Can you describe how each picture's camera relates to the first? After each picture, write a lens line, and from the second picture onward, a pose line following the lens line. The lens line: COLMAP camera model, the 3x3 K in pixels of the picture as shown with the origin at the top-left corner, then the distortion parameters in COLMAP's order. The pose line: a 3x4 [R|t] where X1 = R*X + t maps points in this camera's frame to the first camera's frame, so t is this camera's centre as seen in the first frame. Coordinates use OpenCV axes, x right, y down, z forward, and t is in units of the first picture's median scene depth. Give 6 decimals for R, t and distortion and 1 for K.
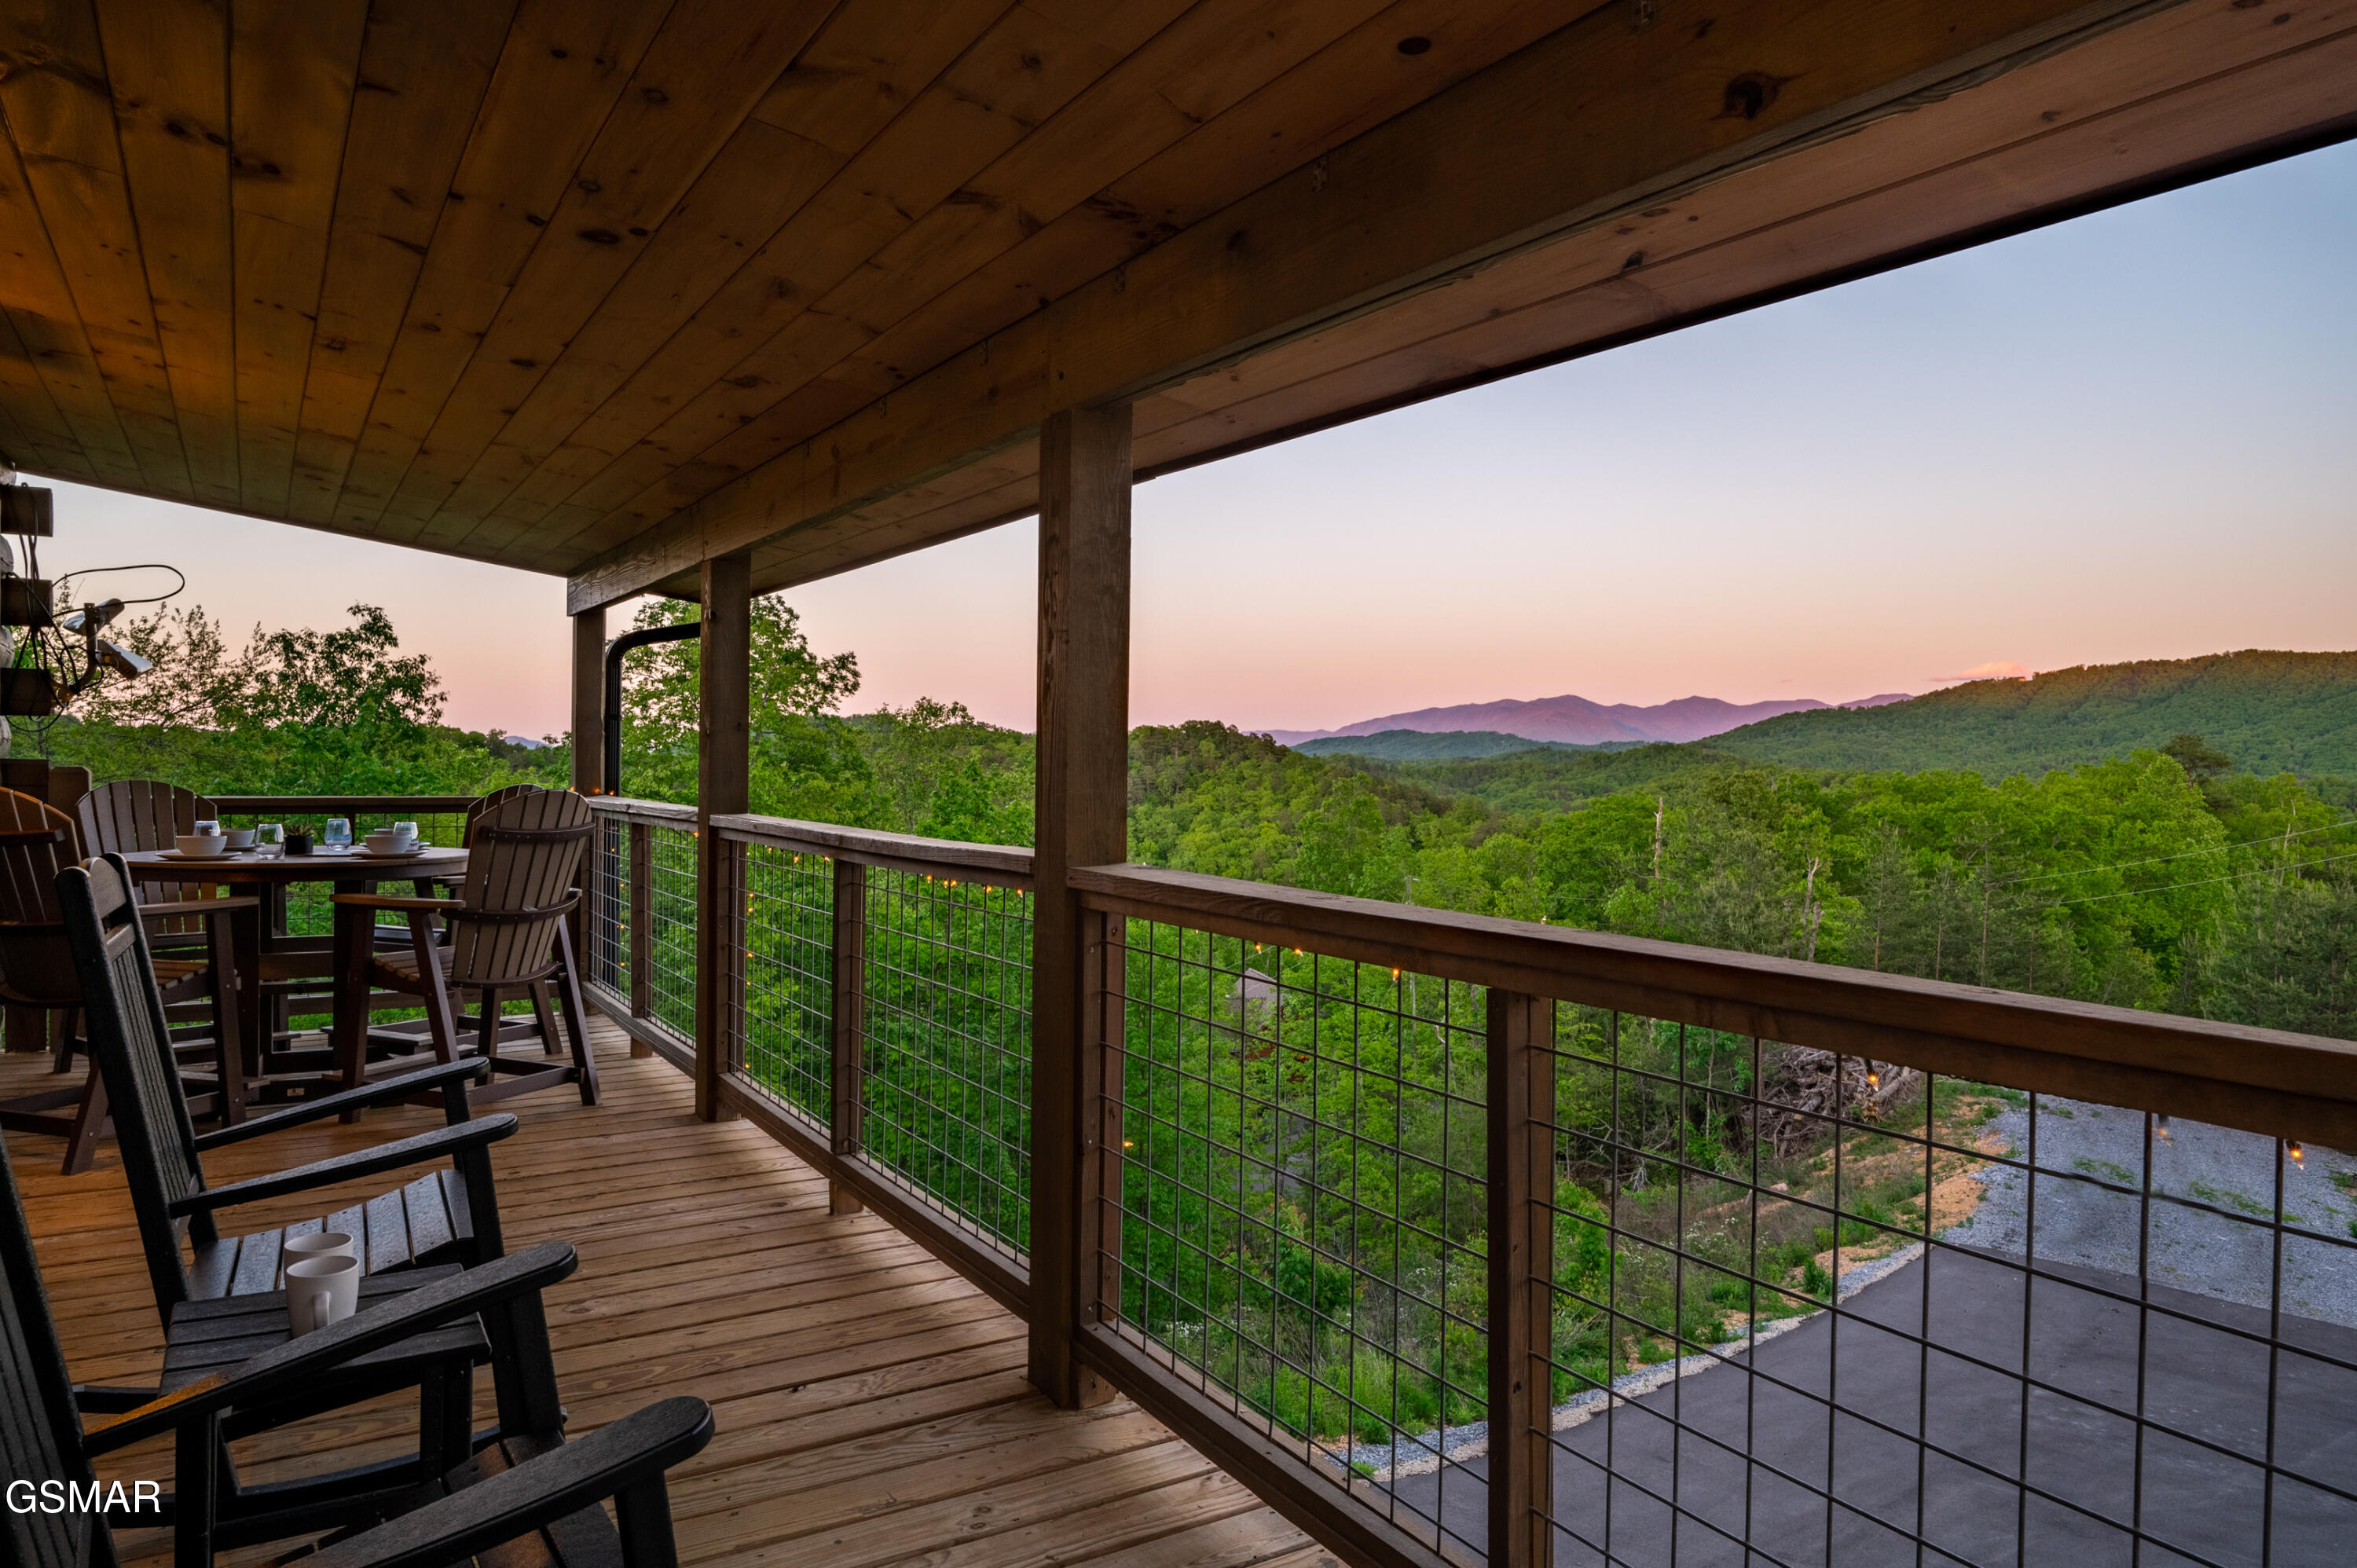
lens RADIAL K [[1509.7, 0, 1182.7], [0, 1509.7, 785.1], [0, 0, 1]] dist [-0.002021, -0.001316]
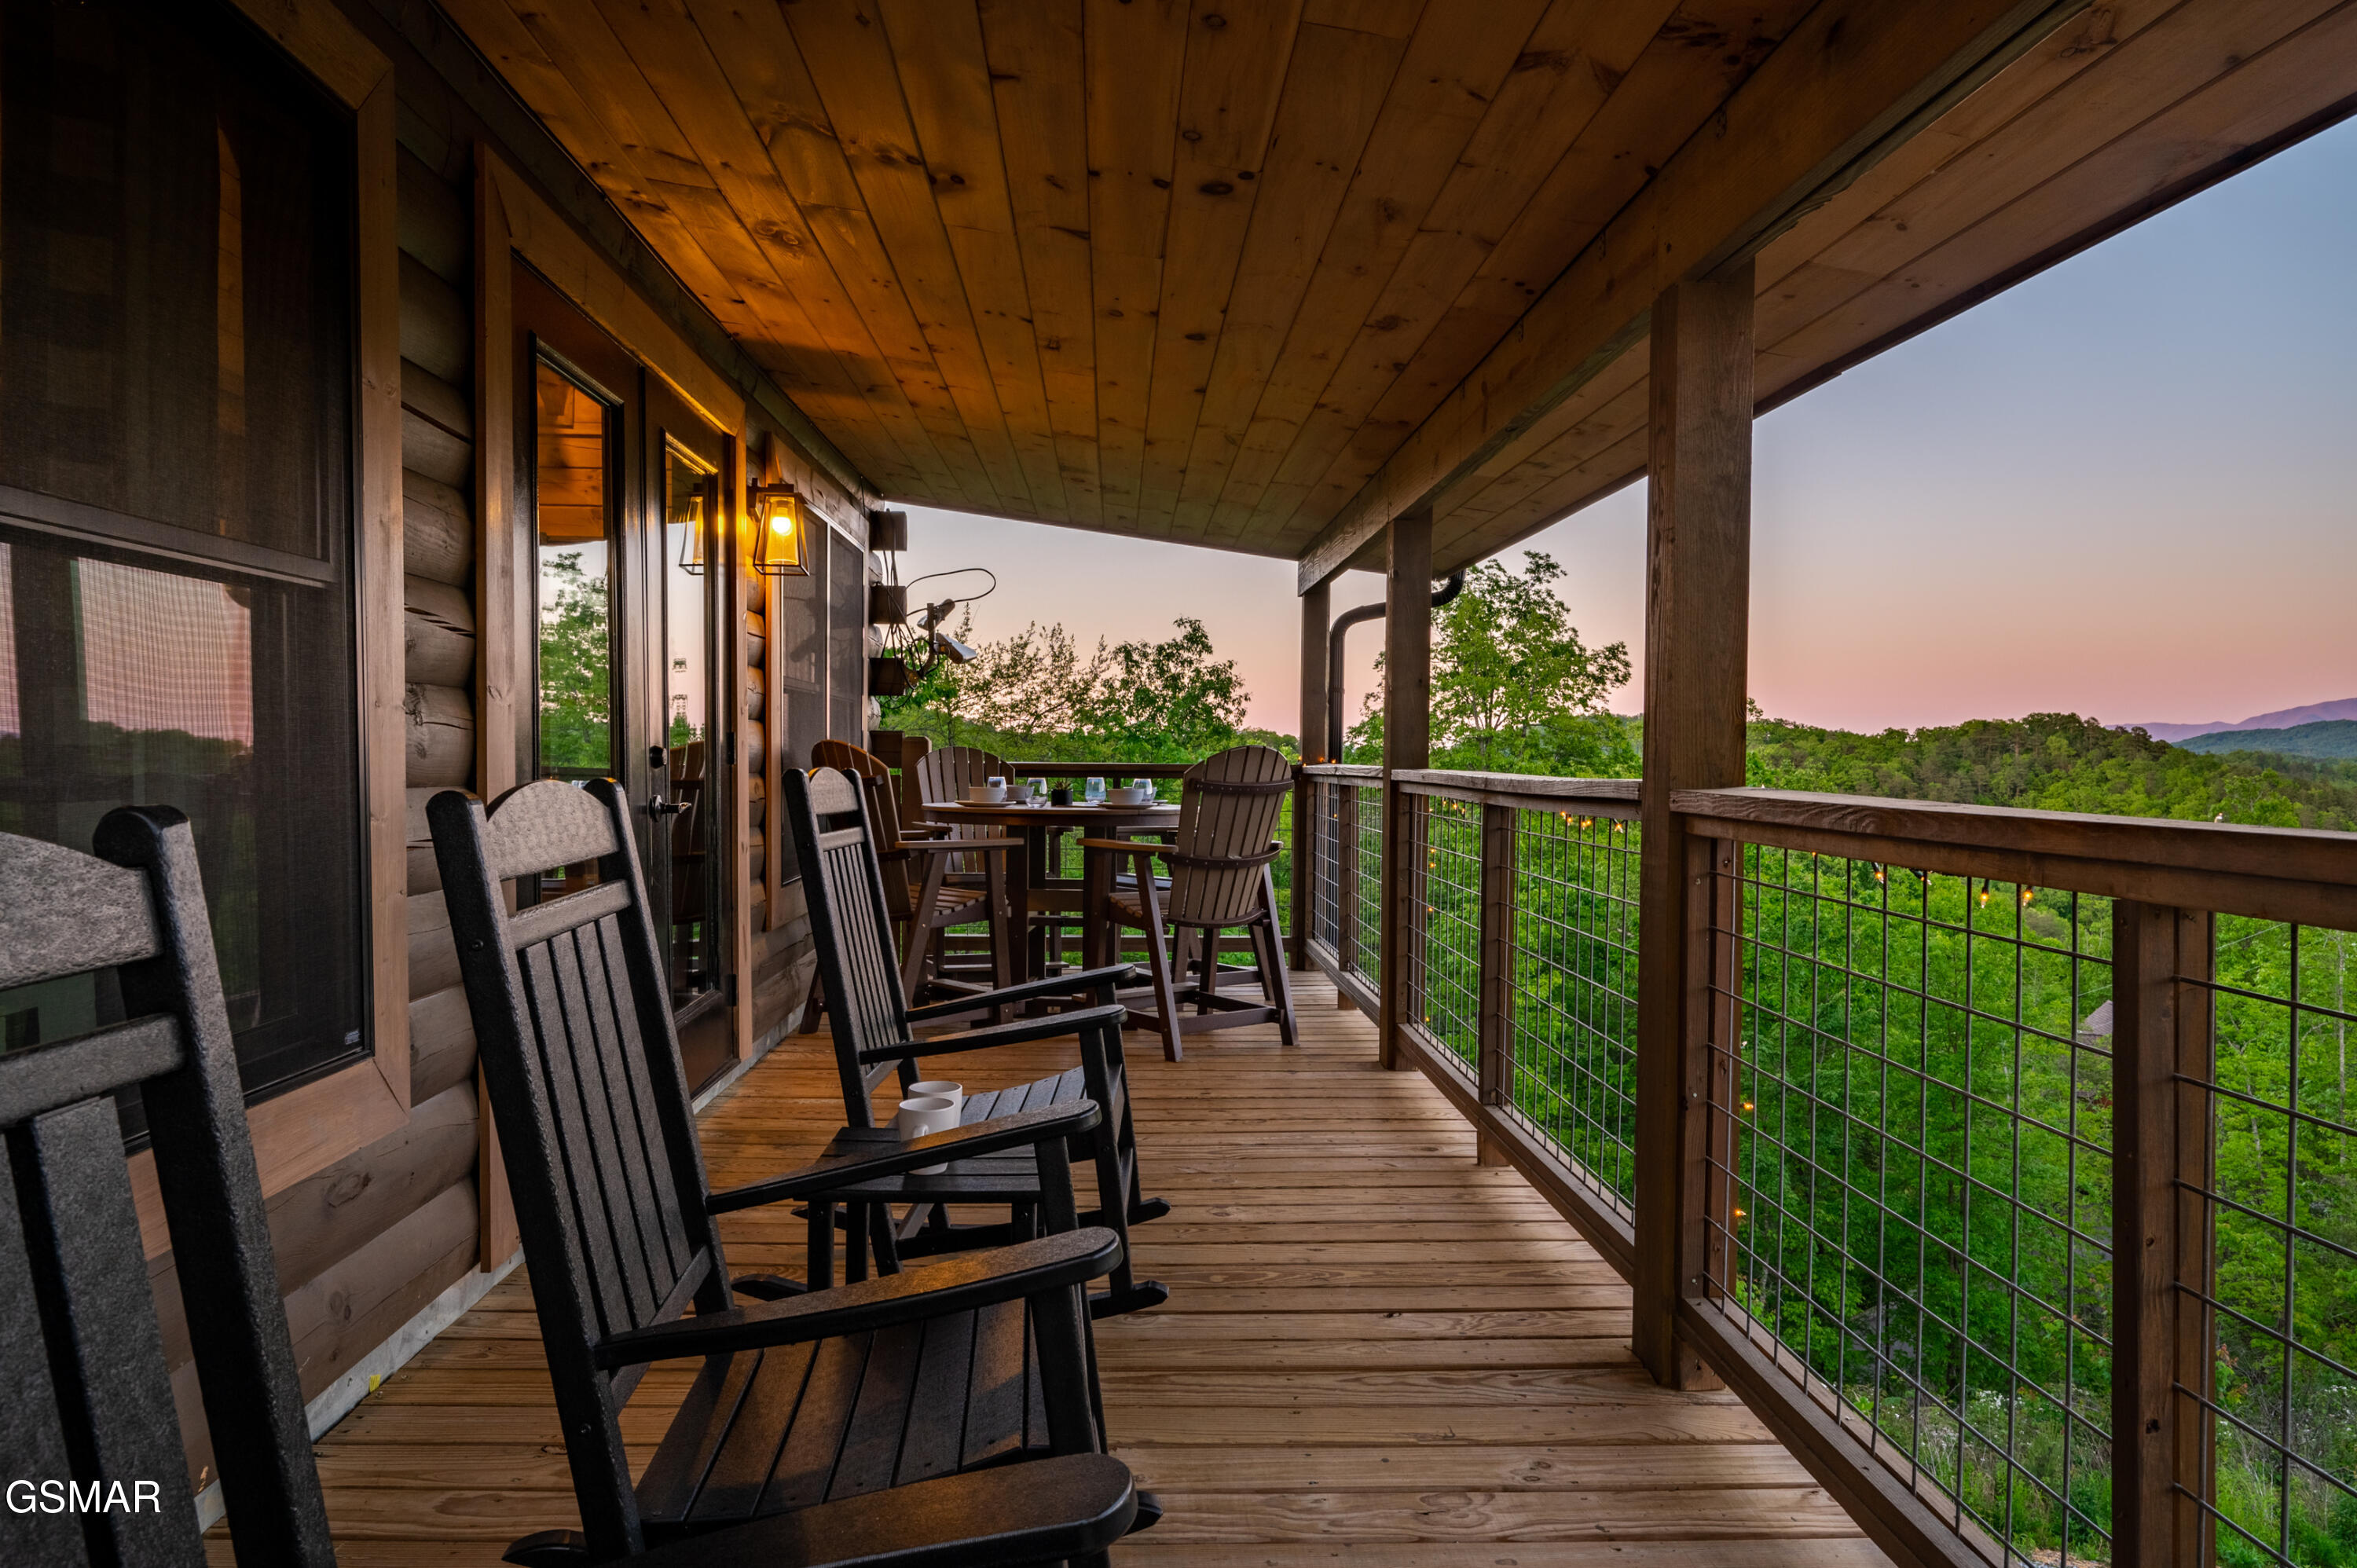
lens RADIAL K [[1509.7, 0, 1178.4], [0, 1509.7, 785.3], [0, 0, 1]] dist [-0.002021, -0.001316]
pose [[0.871766, 0.005428, -0.489892, 0.042639], [-0.005405, 0.999984, 0.001463, 0.020380], [0.489892, 0.001372, 0.871782, 0.025904]]
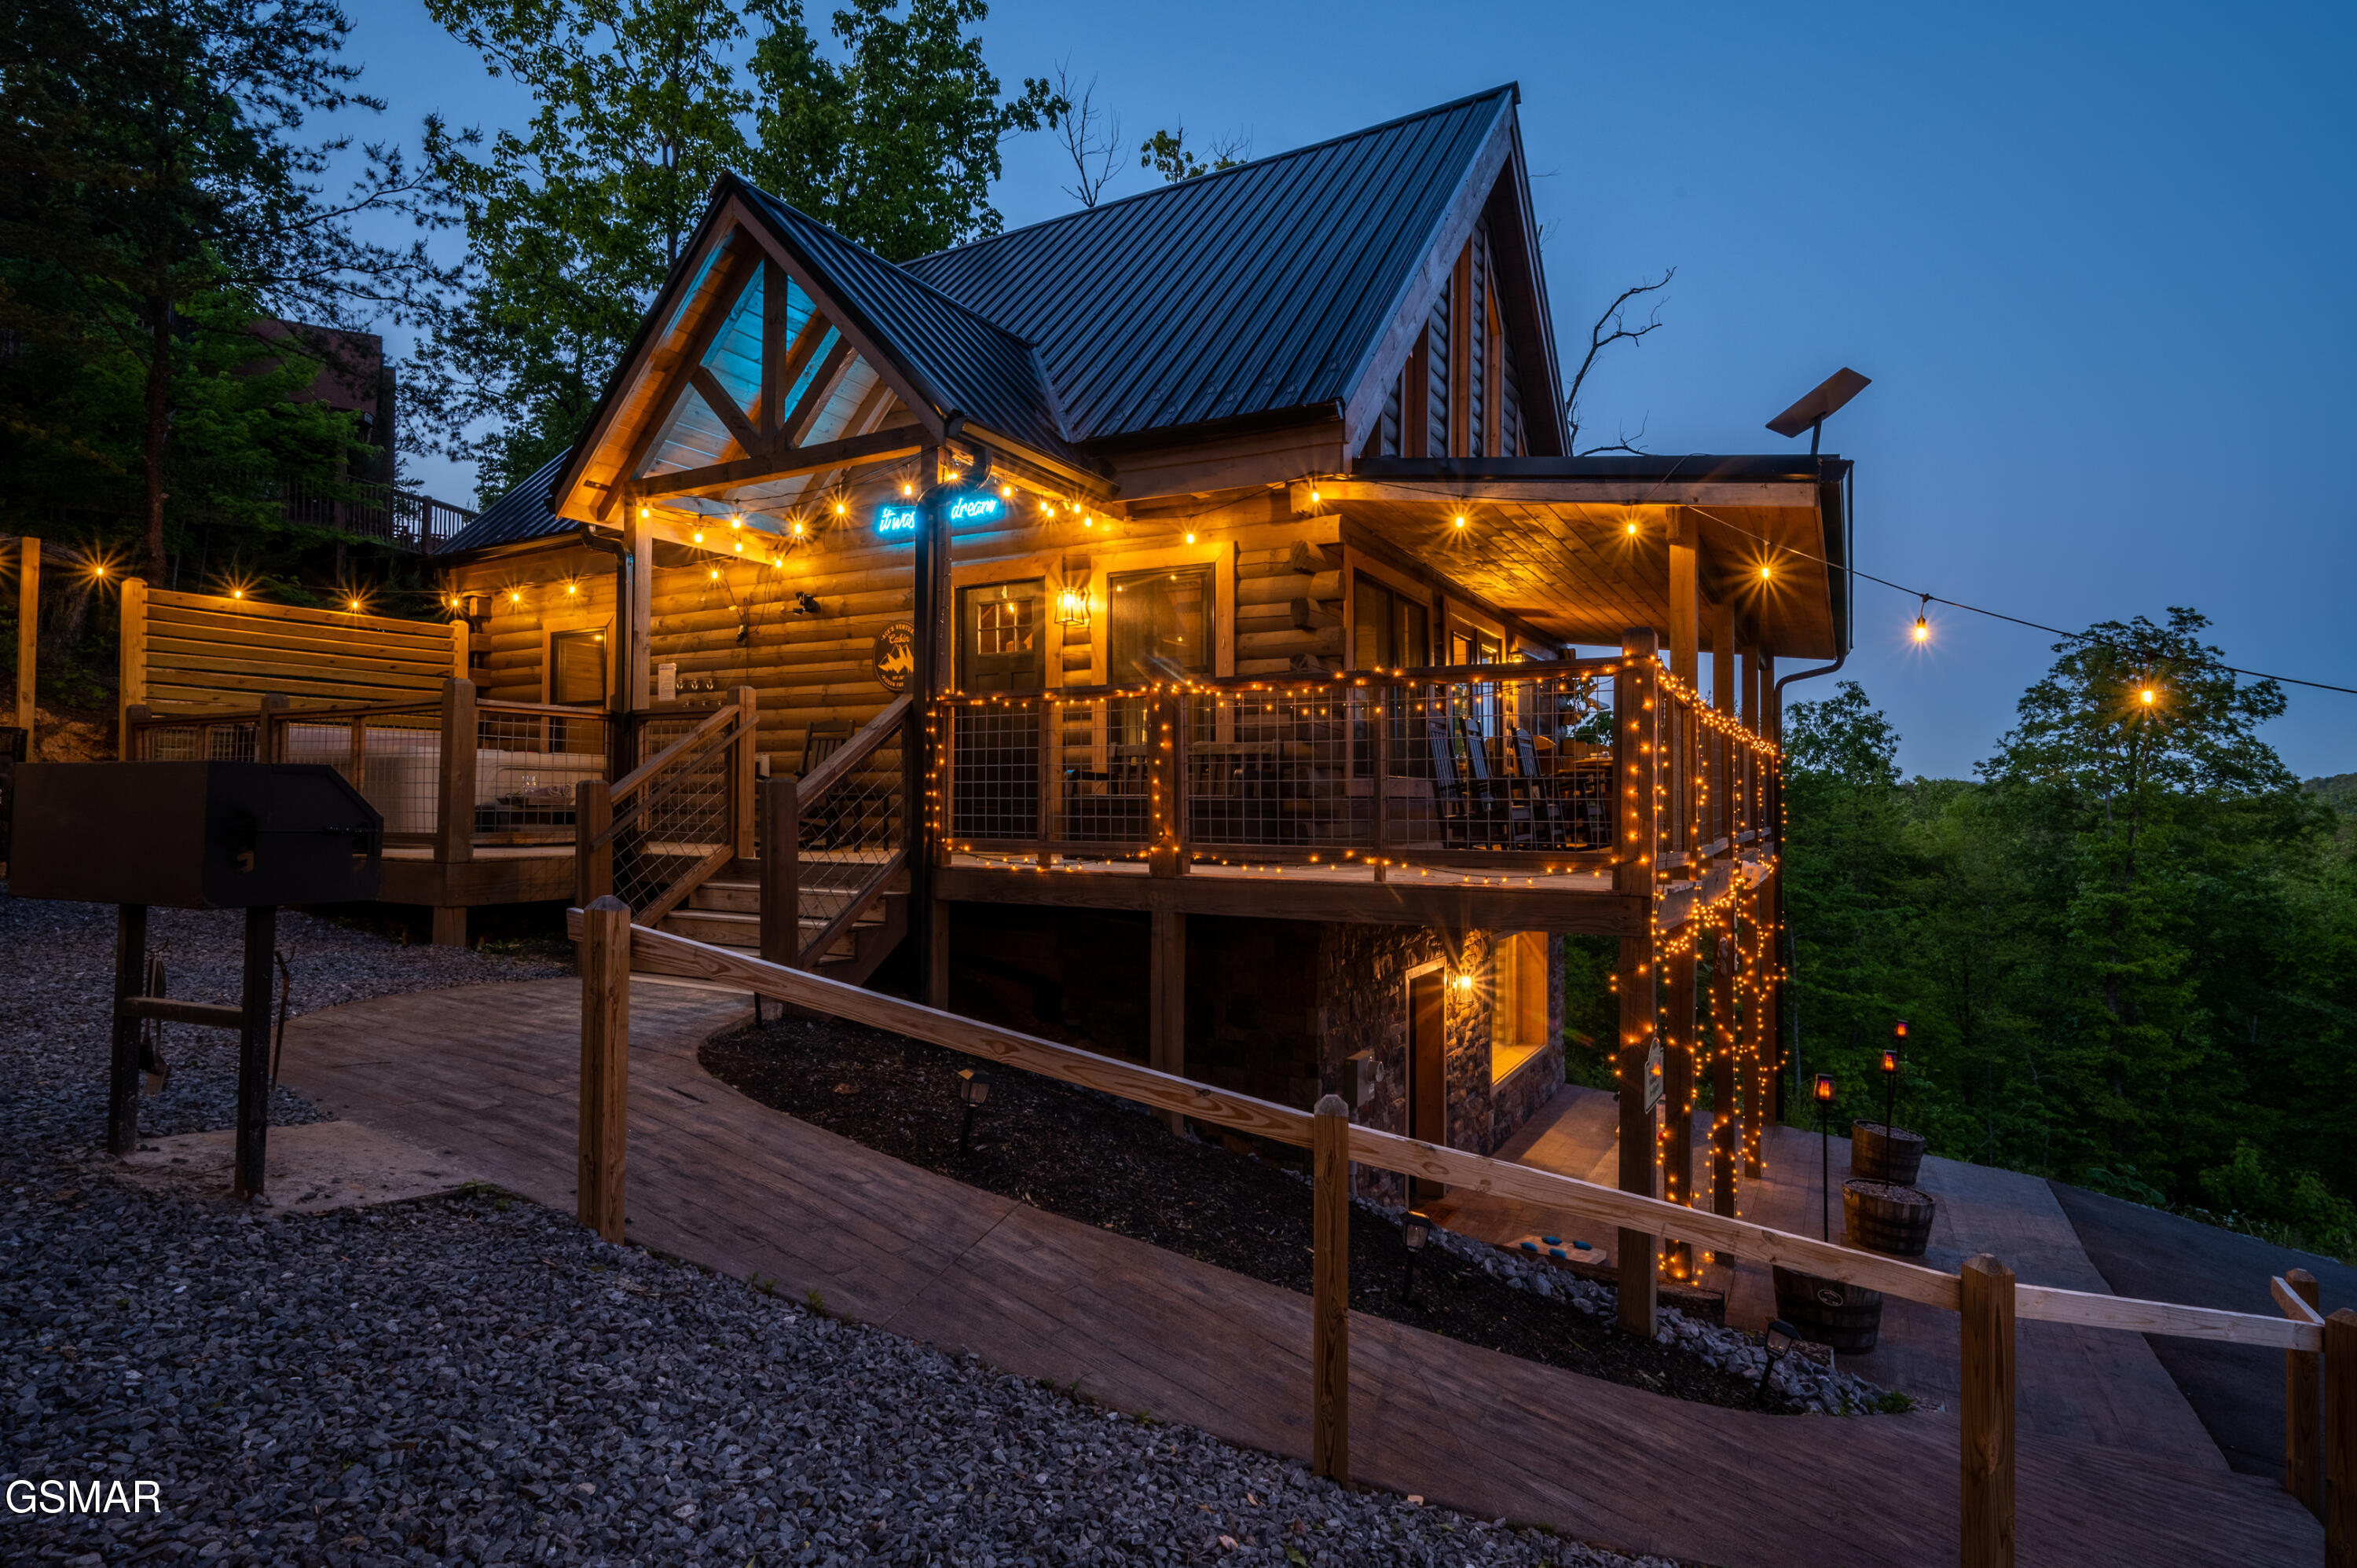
lens RADIAL K [[1175.0, 0, 1179.3], [0, 1175.0, 783.3], [0, 0, 1]] dist [0.000870, -0.001048]
pose [[0.476052, -0.026460, -0.879019, 0.719273], [-0.008386, 0.999365, -0.034624, 0.124006], [0.879377, 0.023854, 0.475528, -0.614393]]
